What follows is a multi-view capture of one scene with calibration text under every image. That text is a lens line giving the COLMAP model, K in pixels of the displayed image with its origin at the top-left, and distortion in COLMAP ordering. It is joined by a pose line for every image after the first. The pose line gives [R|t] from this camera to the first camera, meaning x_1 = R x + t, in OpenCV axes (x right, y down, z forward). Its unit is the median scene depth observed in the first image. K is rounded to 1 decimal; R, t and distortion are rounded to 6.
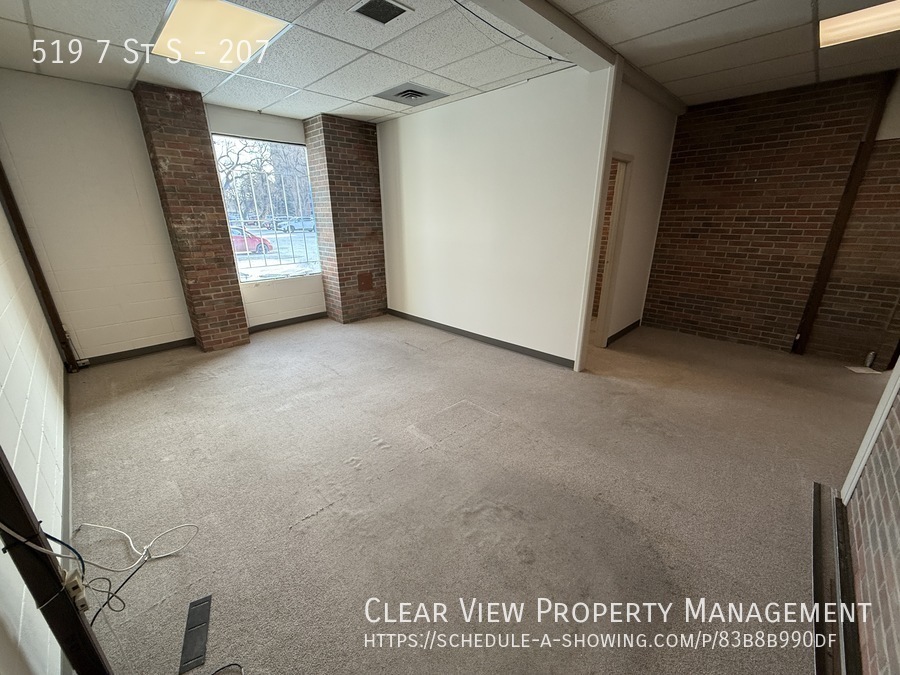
lens RADIAL K [[357.3, 0, 446.0], [0, 357.3, 339.2], [0, 0, 1]] dist [-0.001561, 0.000256]
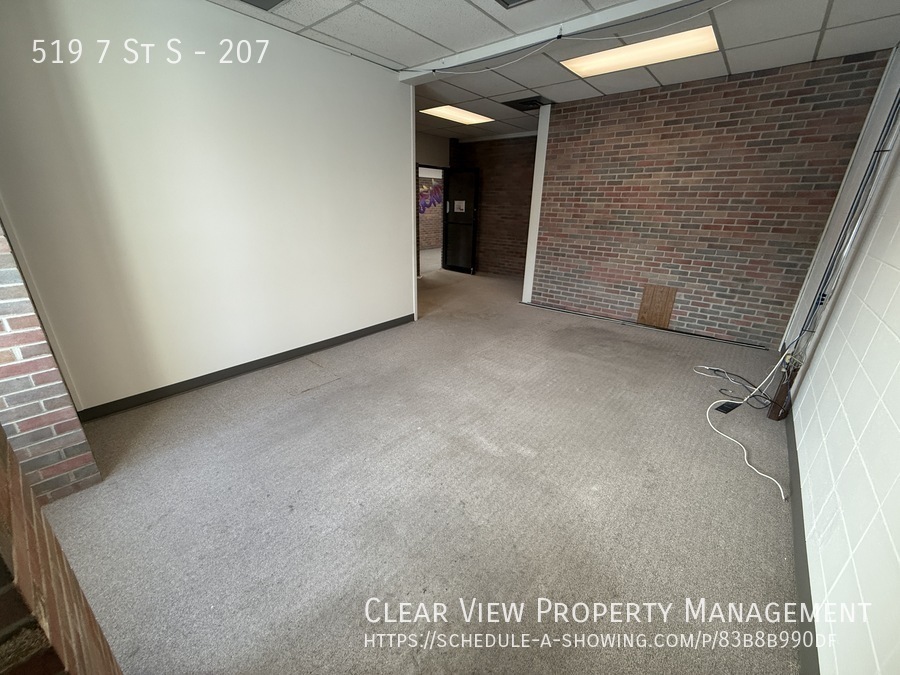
lens RADIAL K [[357.3, 0, 446.0], [0, 357.3, 339.2], [0, 0, 1]] dist [-0.001561, 0.000256]
pose [[-0.078270, -0.349802, 0.933548, -0.895226], [0.310771, 0.881200, 0.356243, -0.284360], [-0.947257, 0.318002, 0.039737, 0.887466]]
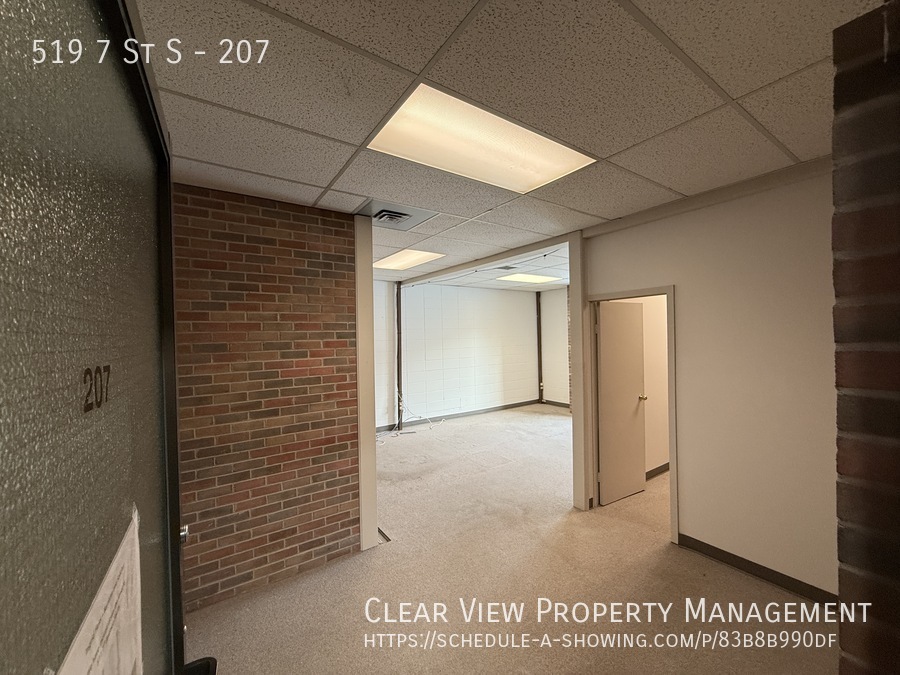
lens RADIAL K [[357.3, 0, 446.0], [0, 357.3, 339.2], [0, 0, 1]] dist [-0.001561, 0.000256]
pose [[-0.186754, 0.022528, -0.982148, 1.404292], [-0.302837, 0.949732, 0.079368, -0.316609], [0.934566, 0.312253, -0.170544, 0.712512]]
